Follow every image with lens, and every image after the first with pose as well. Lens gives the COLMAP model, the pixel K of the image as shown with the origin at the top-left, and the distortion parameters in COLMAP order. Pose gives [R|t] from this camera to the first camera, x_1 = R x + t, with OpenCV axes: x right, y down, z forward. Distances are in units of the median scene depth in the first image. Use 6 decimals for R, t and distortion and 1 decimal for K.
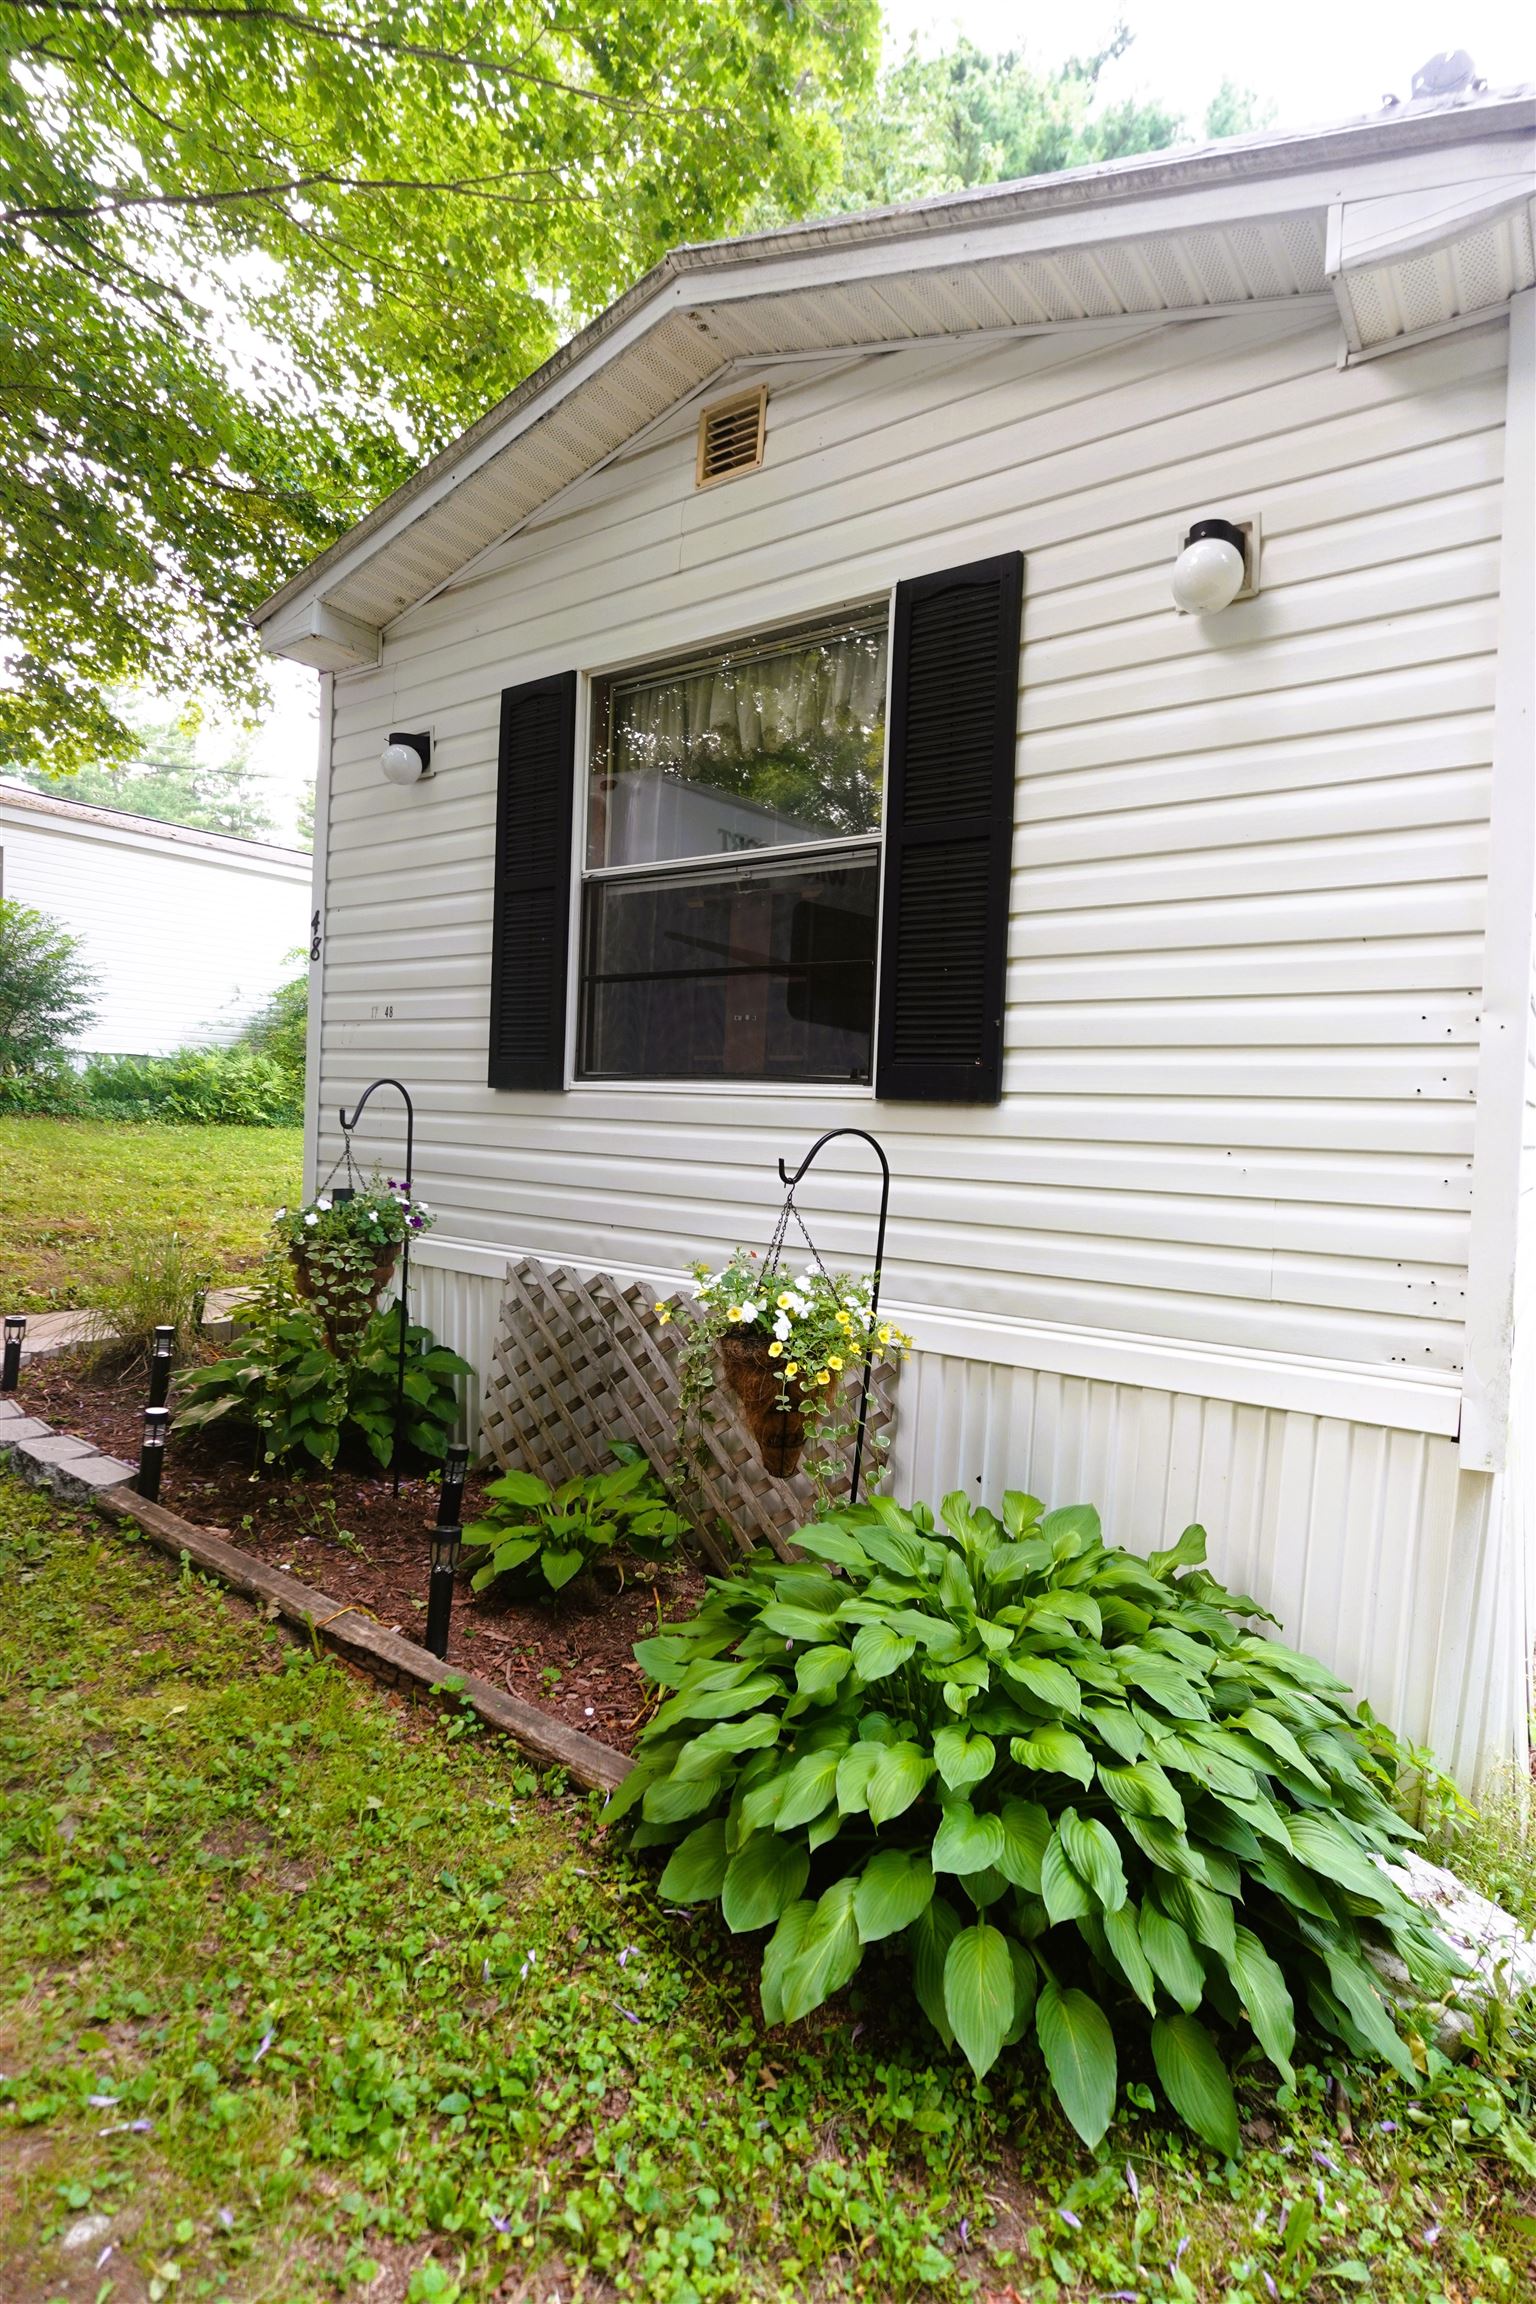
lens RADIAL K [[1175.0, 0, 768.0], [0, 1175.0, 1152.0], [0, 0, 1]] dist [-0.000744, -0.000051]
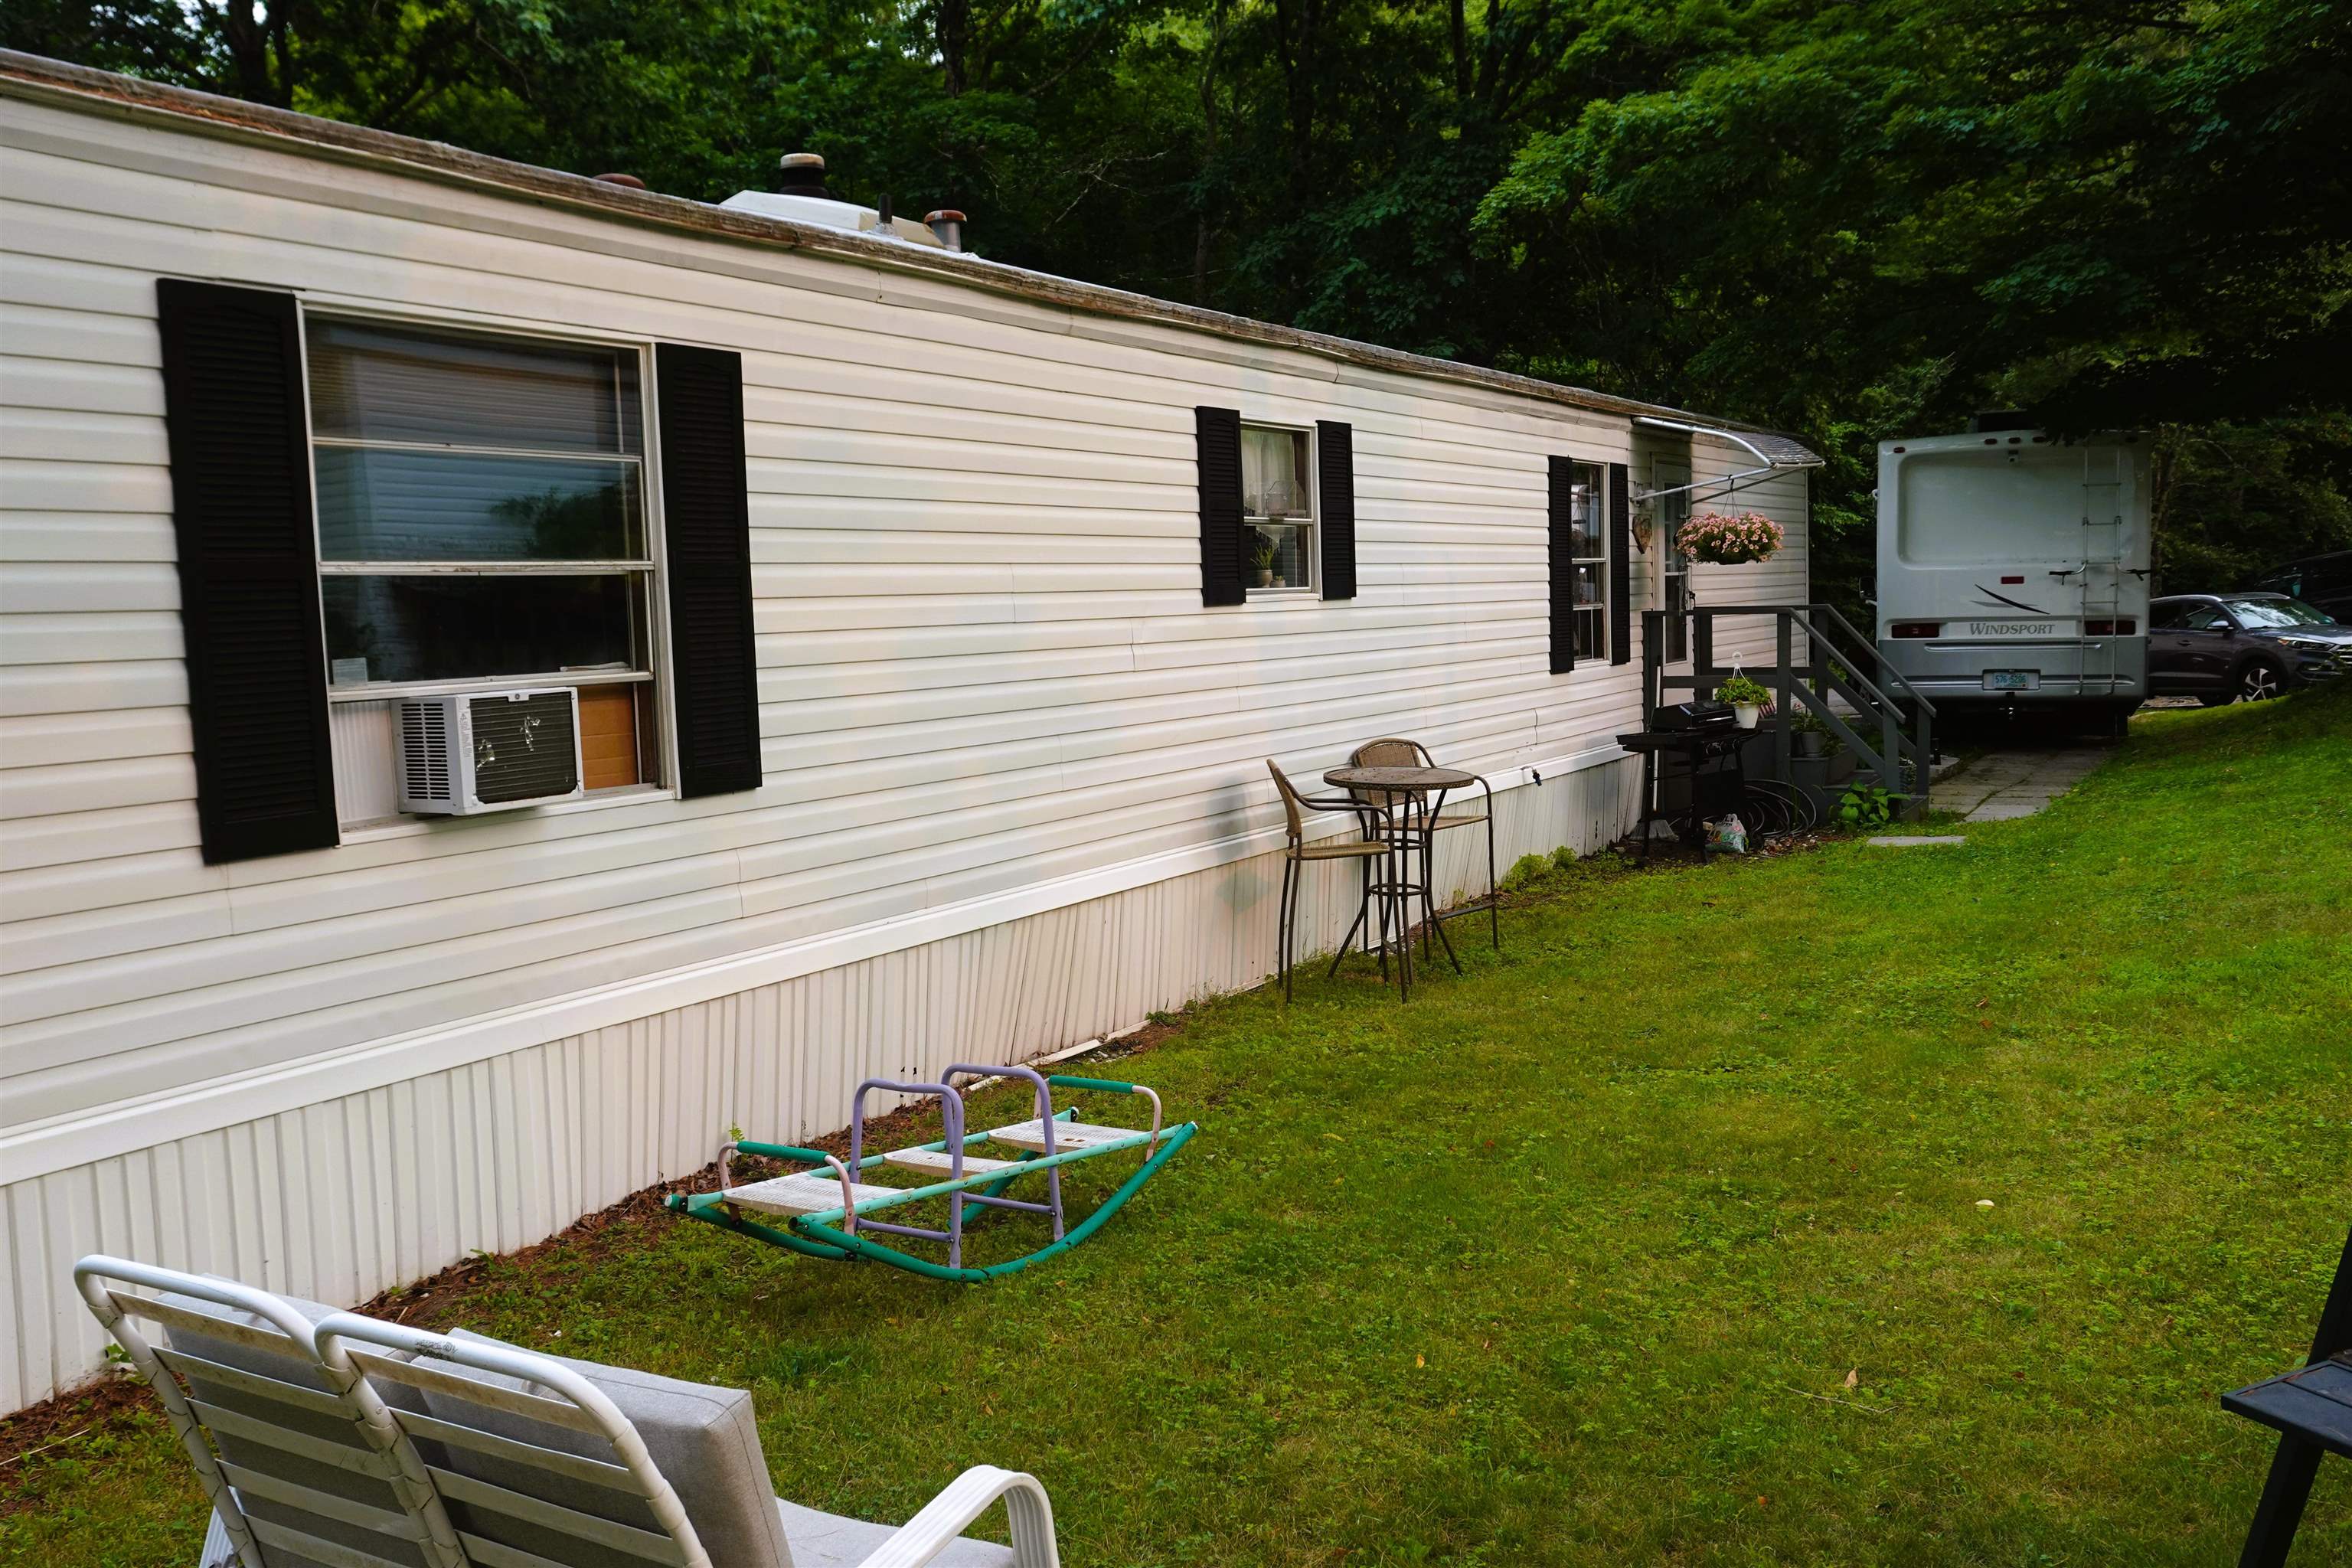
lens RADIAL K [[2013.3, 0, 1176.0], [0, 2013.3, 784.0], [0, 0, 1]] dist [-0.042777, -0.017469]
pose [[-0.109494, -0.101572, 0.988784, -1.761119], [0.096217, 0.989011, 0.112250, -0.212142], [-0.989320, 0.107429, -0.098518, 0.696504]]
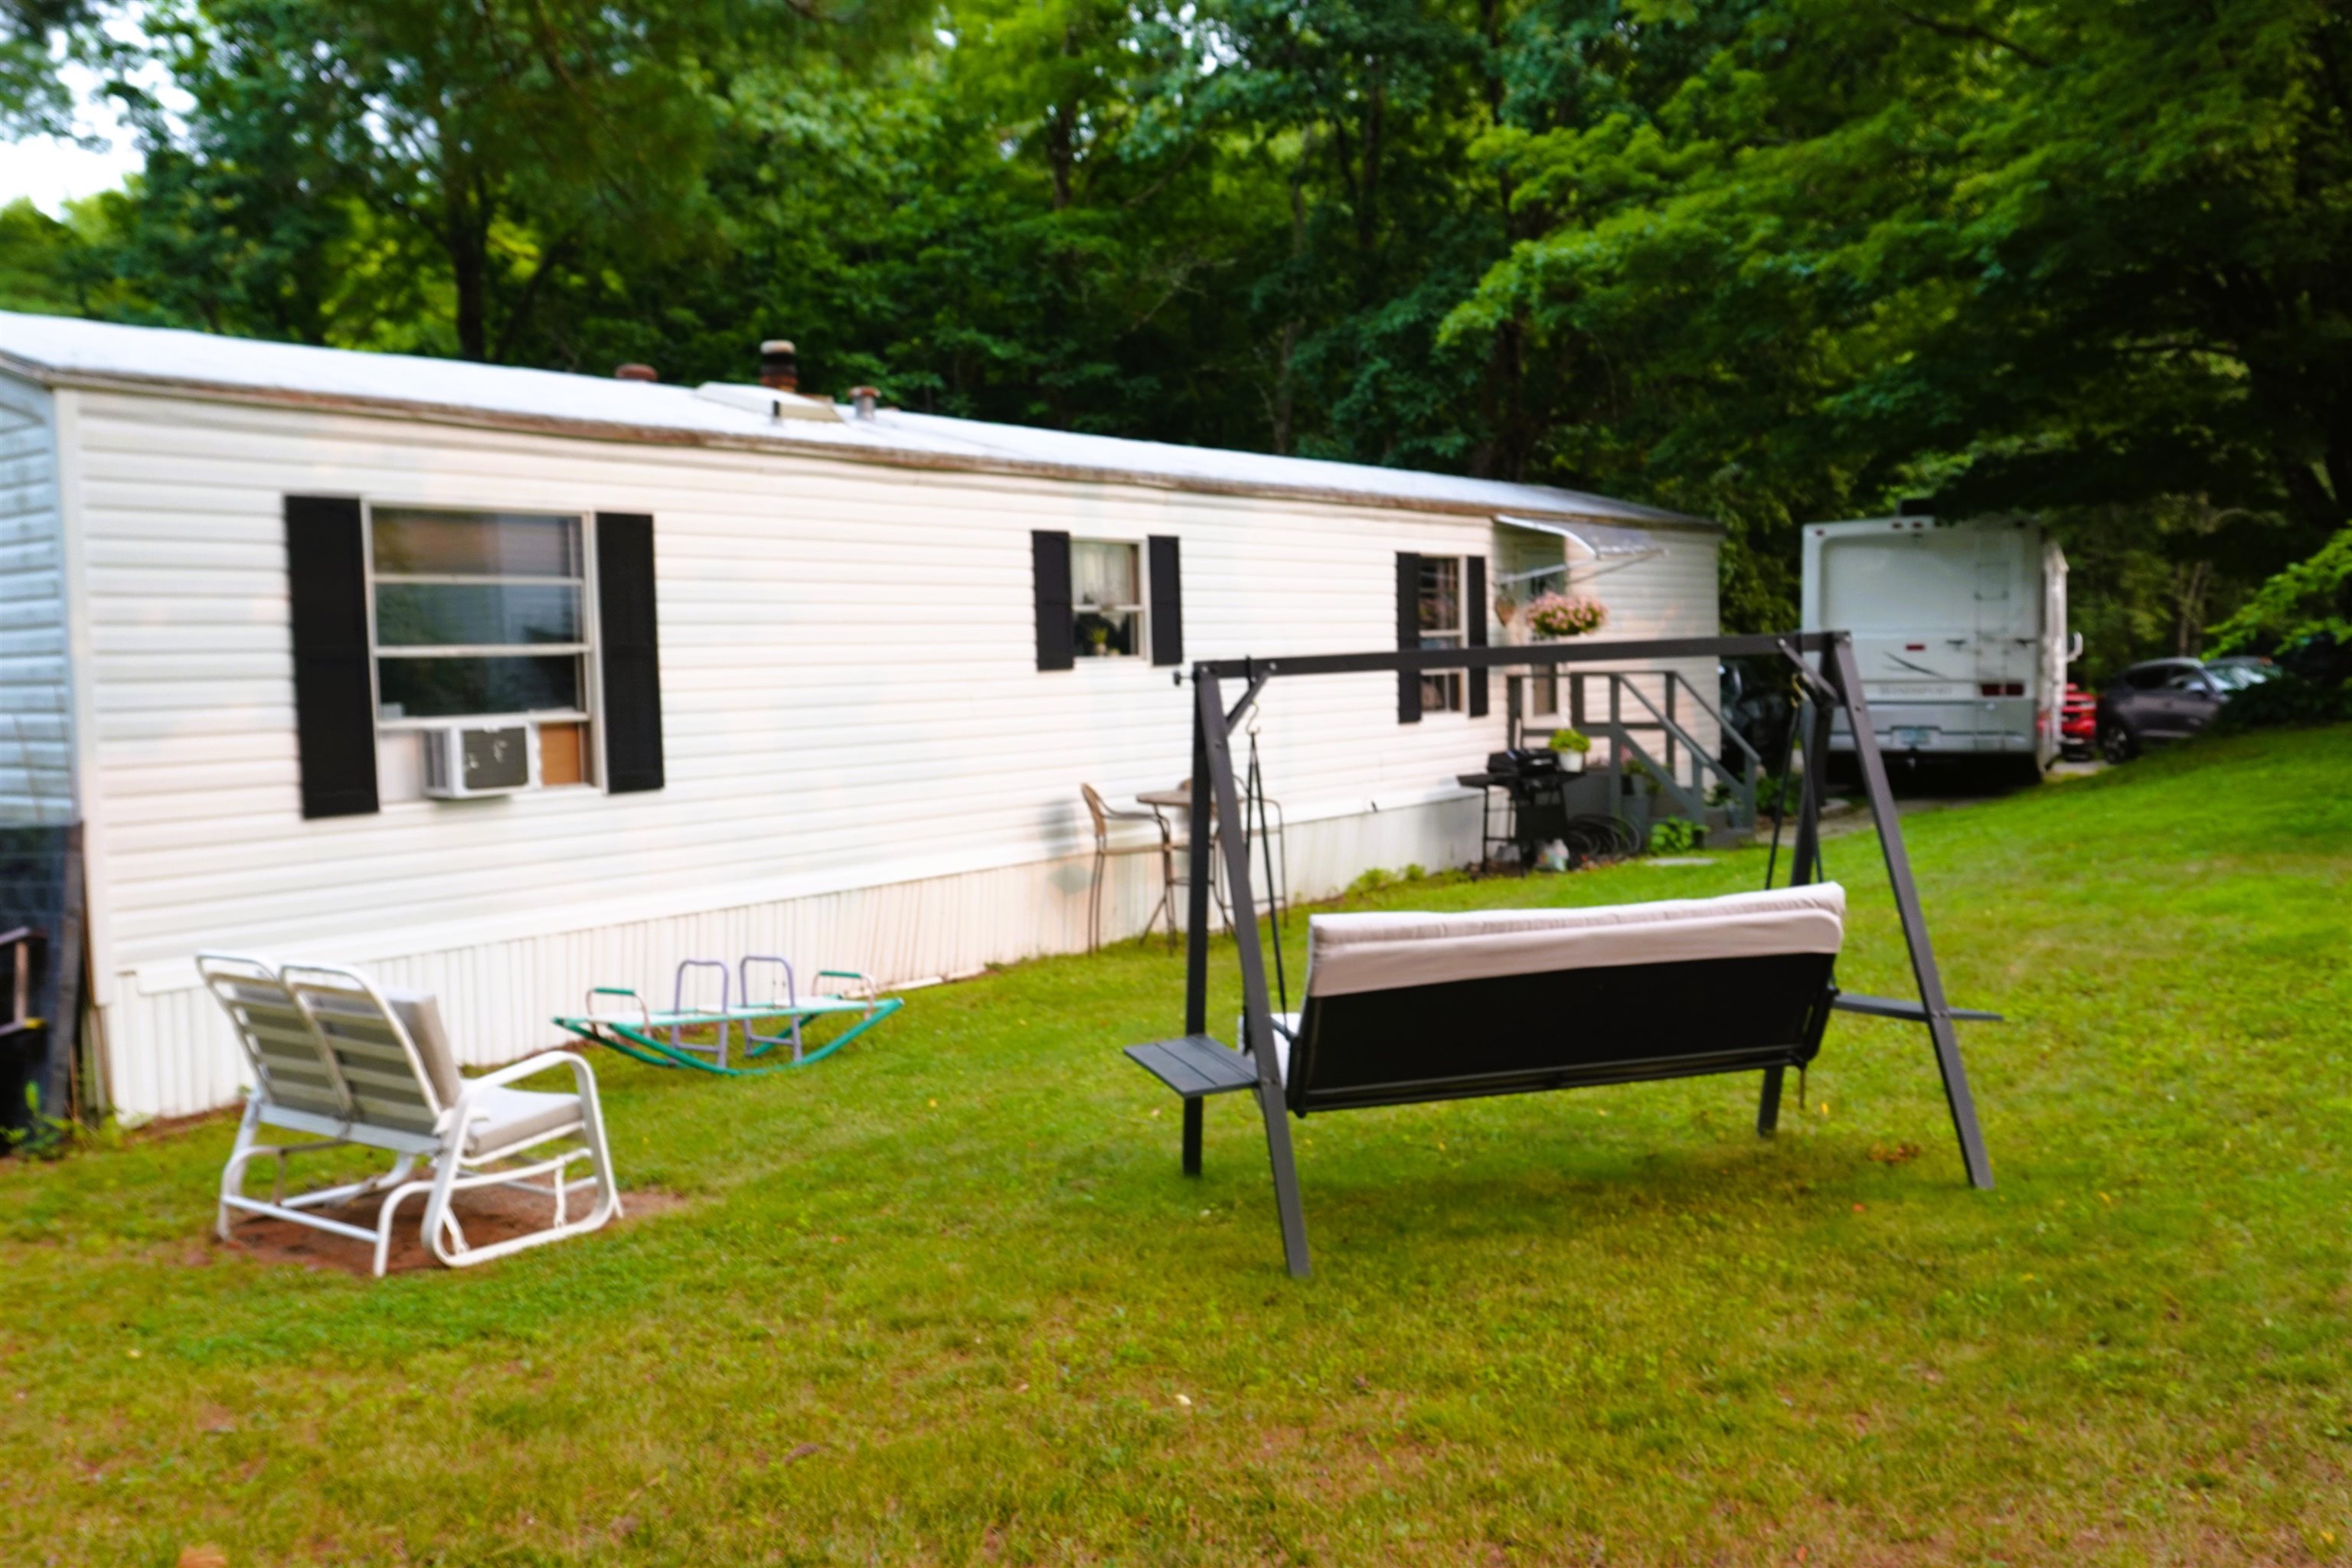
lens RADIAL K [[1996.4, 0, 1176.0], [0, 1996.4, 784.0], [0, 0, 1]] dist [-0.063203, 0.003976]
pose [[-0.014683, -0.078216, 0.996828, -2.791384], [0.090815, 0.992711, 0.079231, -0.205234], [-0.995760, 0.091690, -0.007473, 0.159931]]
